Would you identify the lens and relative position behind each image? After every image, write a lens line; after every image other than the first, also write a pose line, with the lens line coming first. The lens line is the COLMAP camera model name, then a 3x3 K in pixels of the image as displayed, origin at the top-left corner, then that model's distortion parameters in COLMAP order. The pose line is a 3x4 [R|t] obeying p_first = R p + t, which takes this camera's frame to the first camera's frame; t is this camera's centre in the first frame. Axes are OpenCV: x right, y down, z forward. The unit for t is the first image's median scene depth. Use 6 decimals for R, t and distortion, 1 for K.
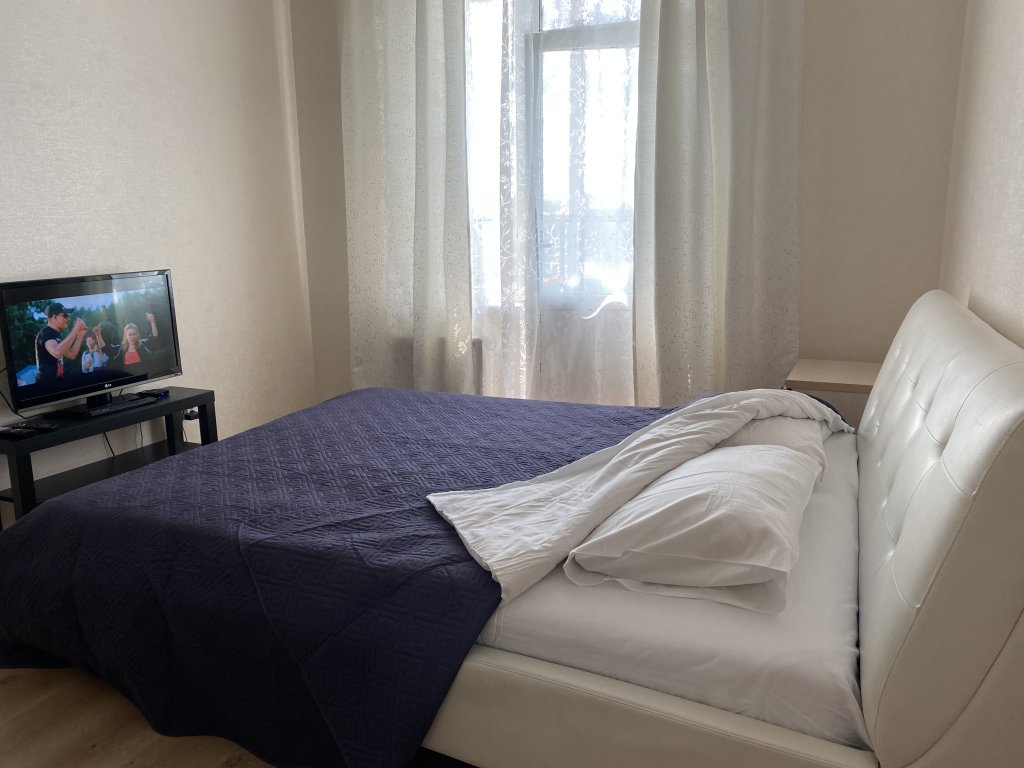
lens RADIAL K [[775.6, 0, 515.1], [0, 775.6, 380.6], [0, 0, 1]] dist [0.037289, 0.002181]
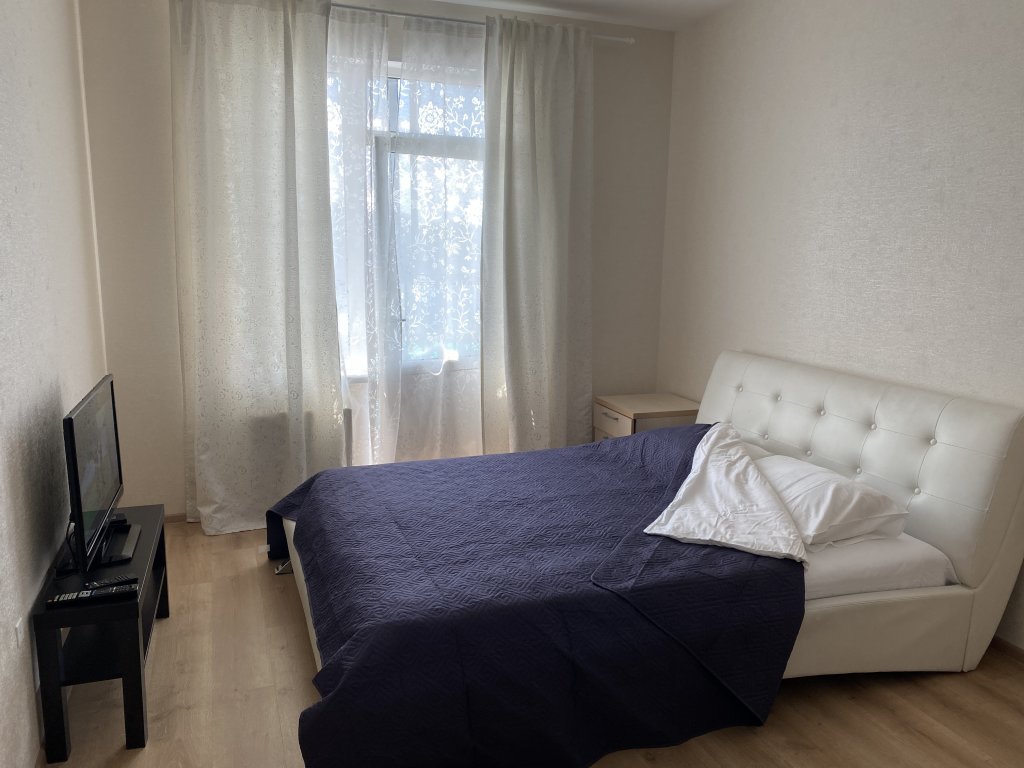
lens RADIAL K [[775.6, 0, 516.2], [0, 775.6, 384.4], [0, 0, 1]] dist [0.037289, 0.002181]
pose [[0.739680, -0.104650, 0.664772, -0.590069], [0.117431, 0.992751, 0.025618, -0.088154], [-0.662634, 0.059115, 0.746607, 0.049660]]
